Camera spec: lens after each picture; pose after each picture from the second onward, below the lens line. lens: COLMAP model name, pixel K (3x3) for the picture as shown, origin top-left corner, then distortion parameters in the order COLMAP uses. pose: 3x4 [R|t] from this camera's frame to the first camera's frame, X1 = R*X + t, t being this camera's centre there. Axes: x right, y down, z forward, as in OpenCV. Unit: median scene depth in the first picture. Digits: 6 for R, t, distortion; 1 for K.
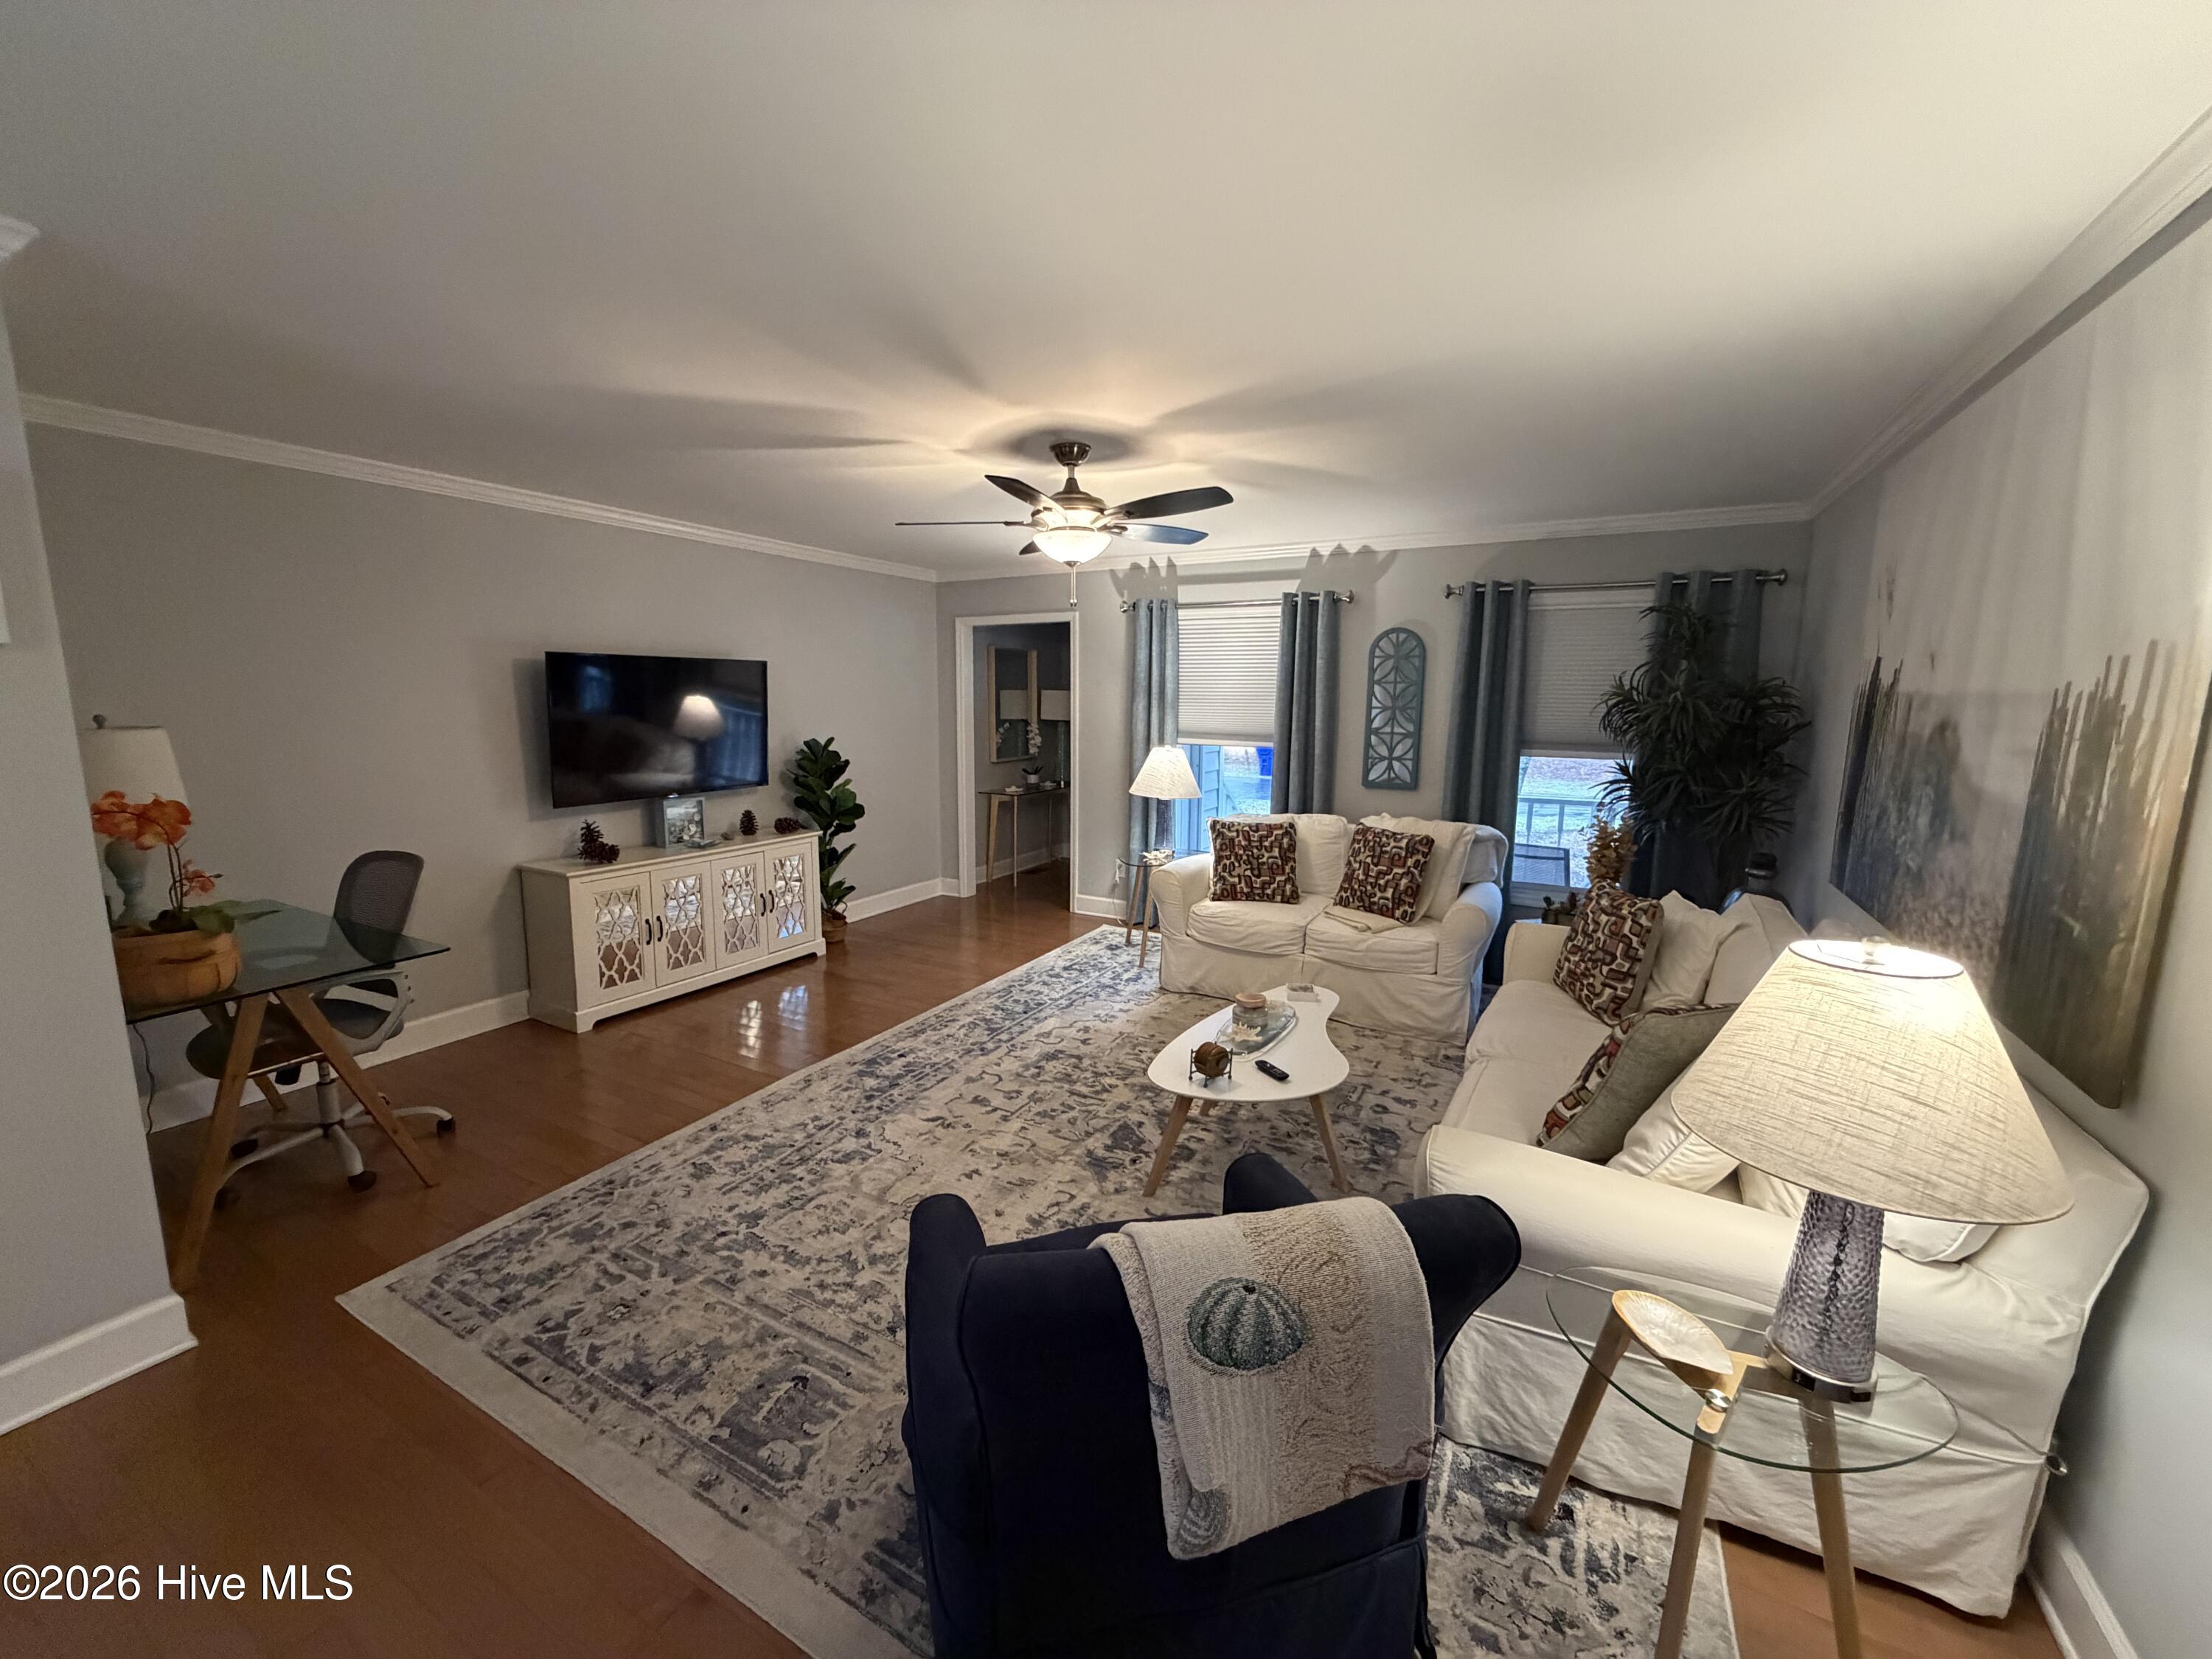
lens RADIAL K [[874.5, 0, 1094.1], [0, 874.5, 827.0], [0, 0, 1]] dist [-0.000190, -0.000355]
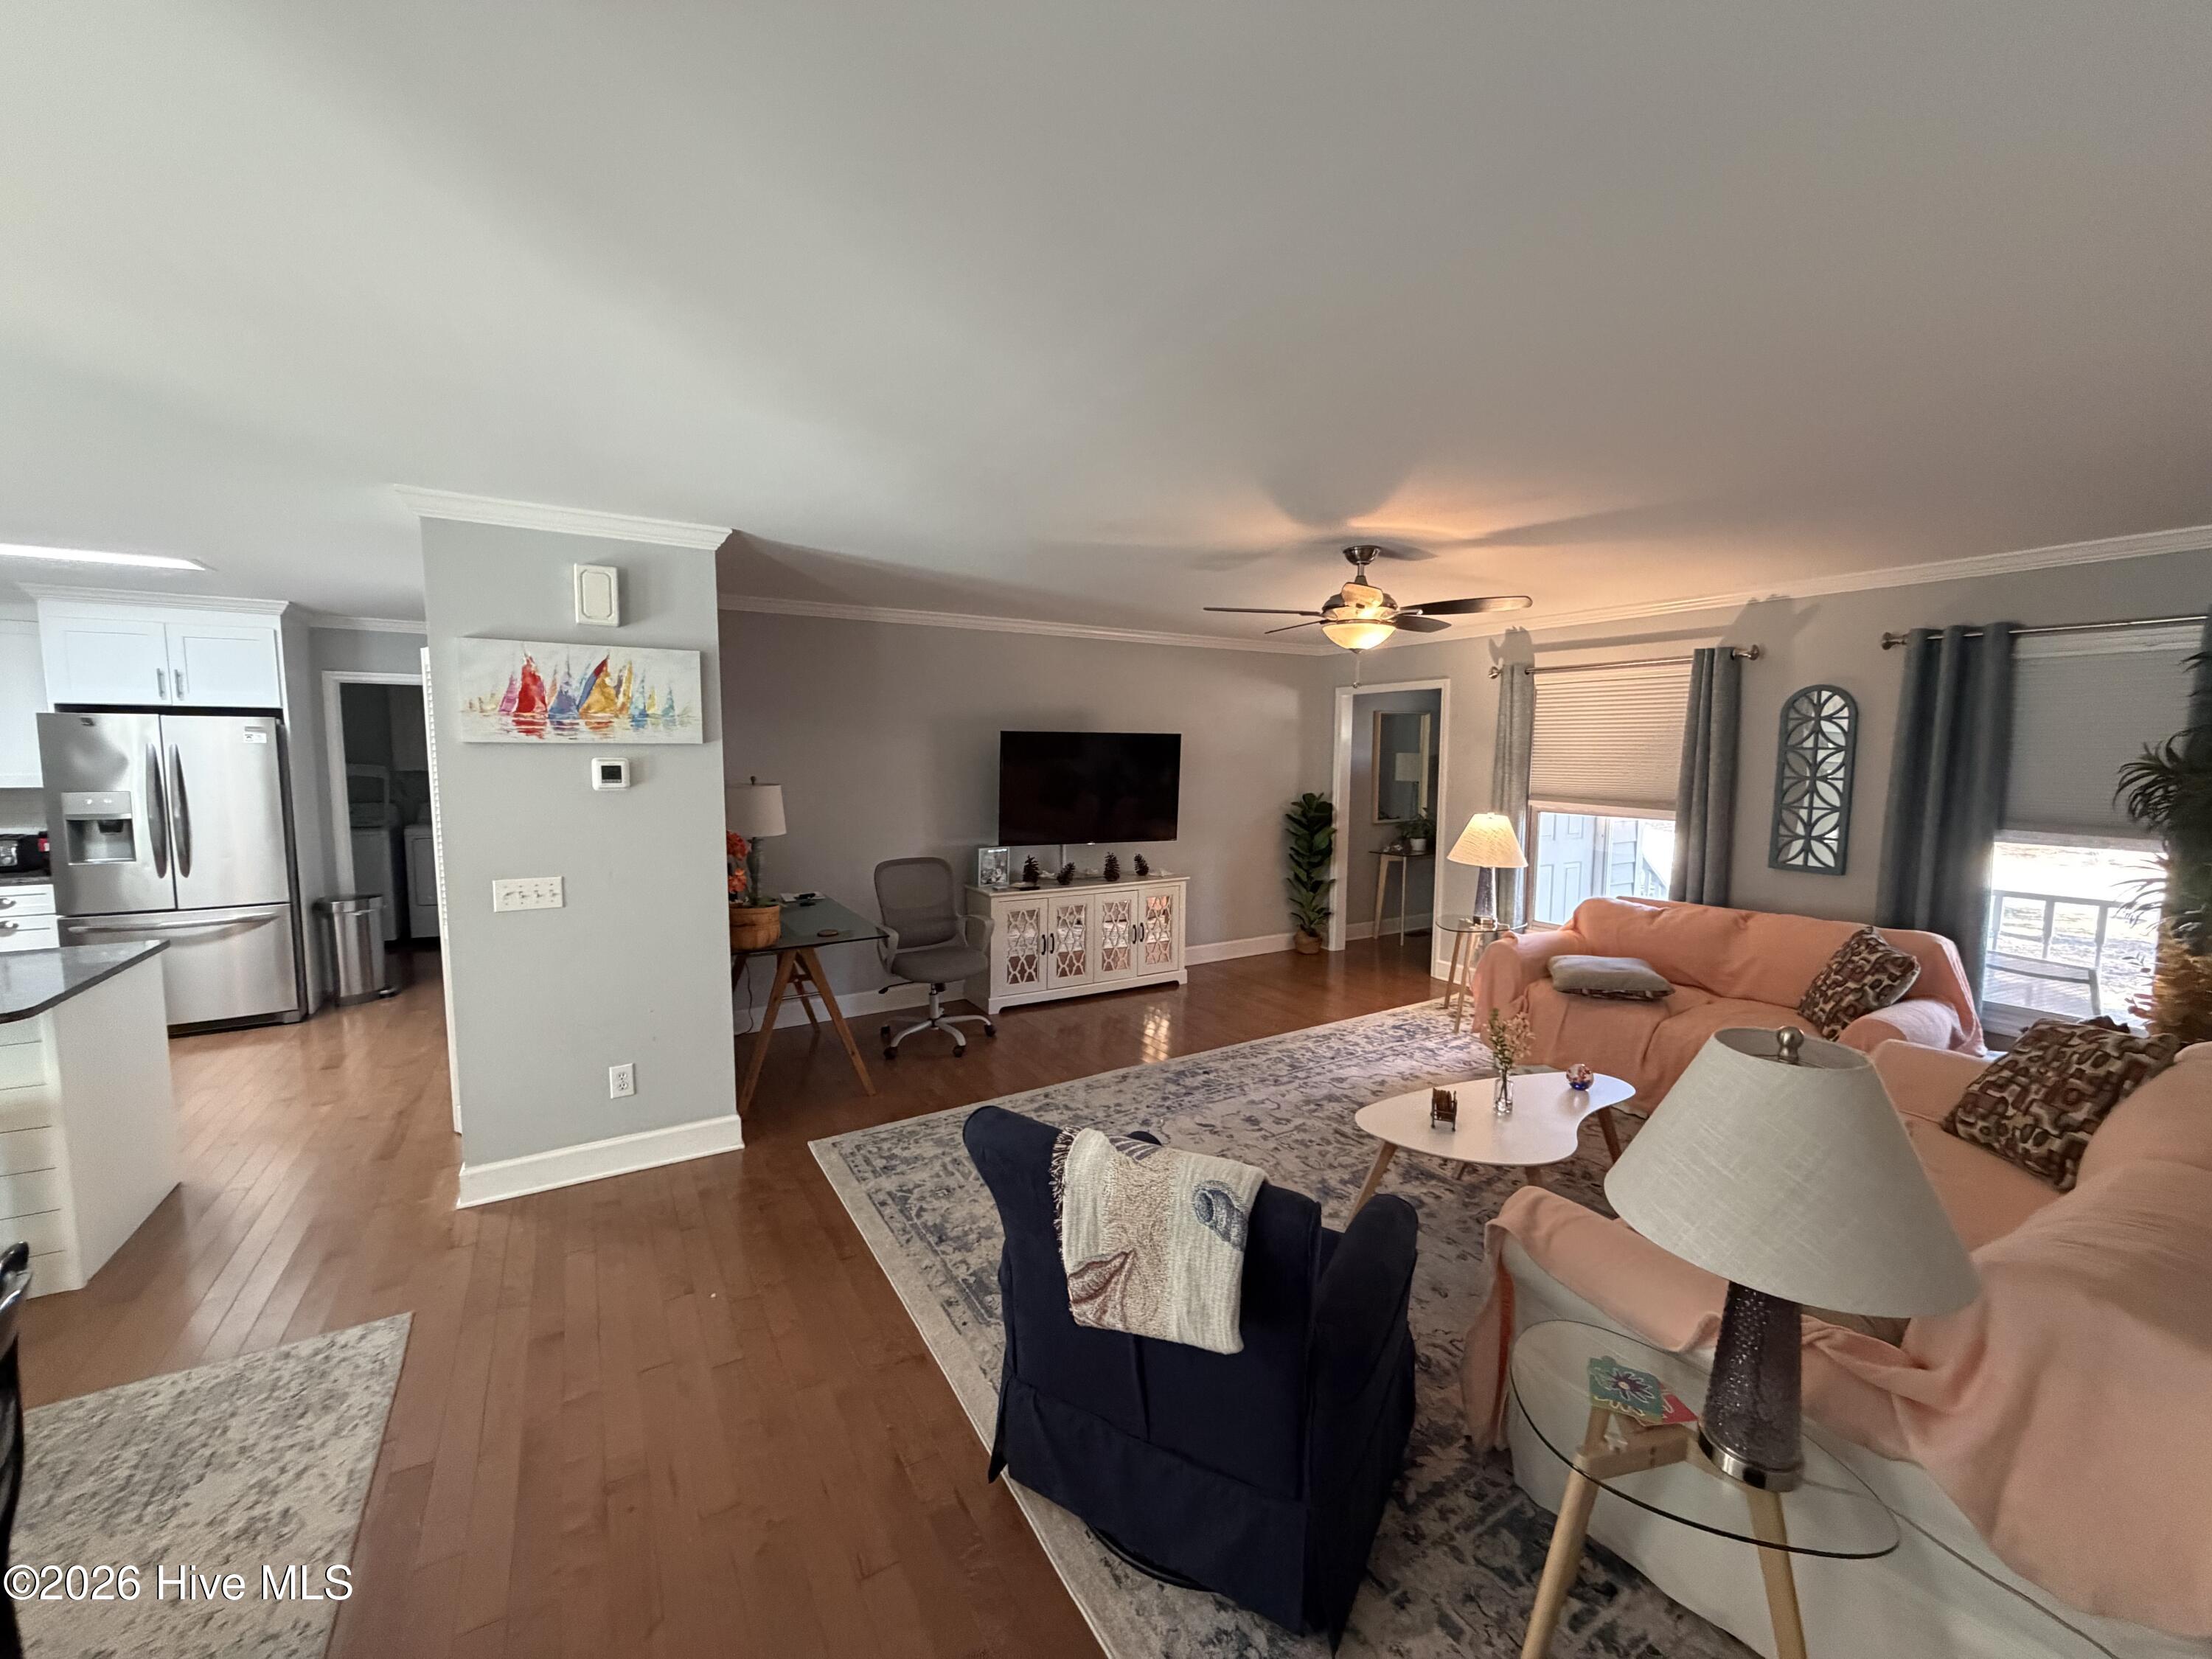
lens RADIAL K [[874.5, 0, 1098.7], [0, 874.5, 826.3], [0, 0, 1]] dist [-0.000190, -0.000355]
pose [[0.867107, 0.040528, -0.496471, 0.219494], [-0.071988, 0.996417, -0.044390, -0.002983], [0.492893, 0.074231, 0.866918, -0.101816]]
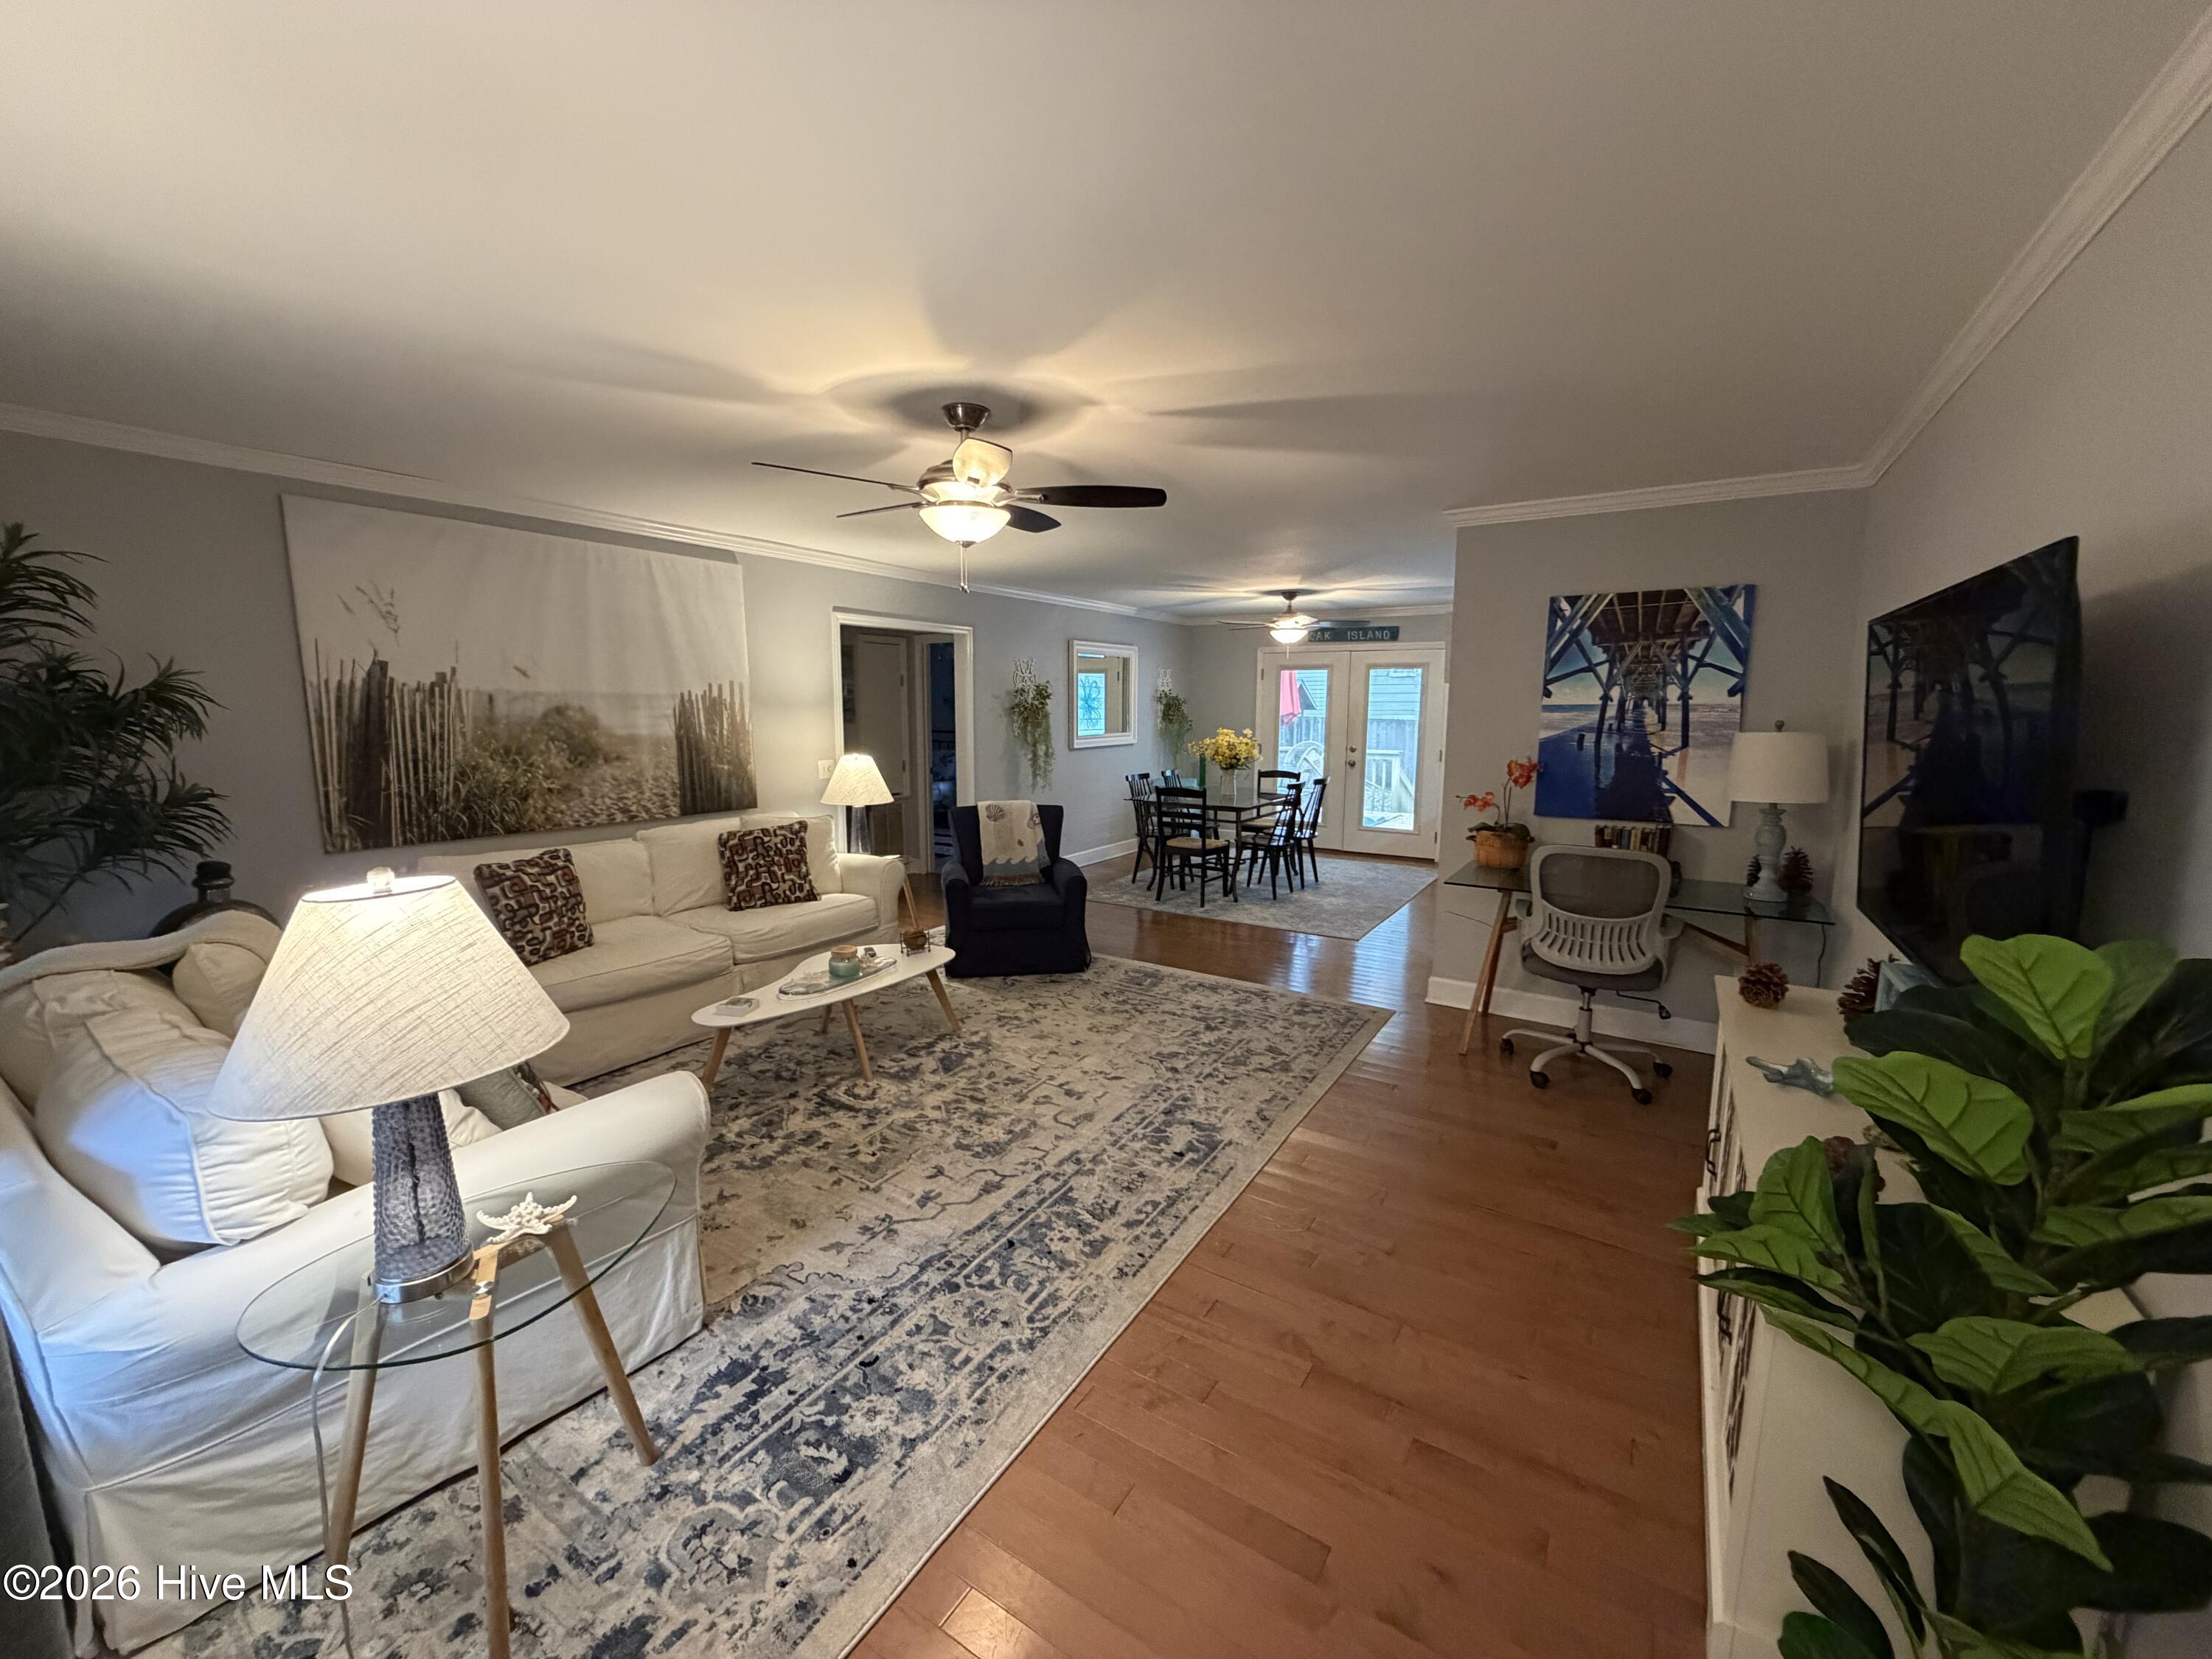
lens RADIAL K [[874.5, 0, 1100.4], [0, 874.5, 825.4], [0, 0, 1]] dist [-0.000190, -0.000355]
pose [[-0.998163, -0.020193, 0.057128, -0.187460], [-0.003184, 0.959010, 0.283354, -0.244855], [-0.060508, 0.282652, -0.957312, 1.672442]]
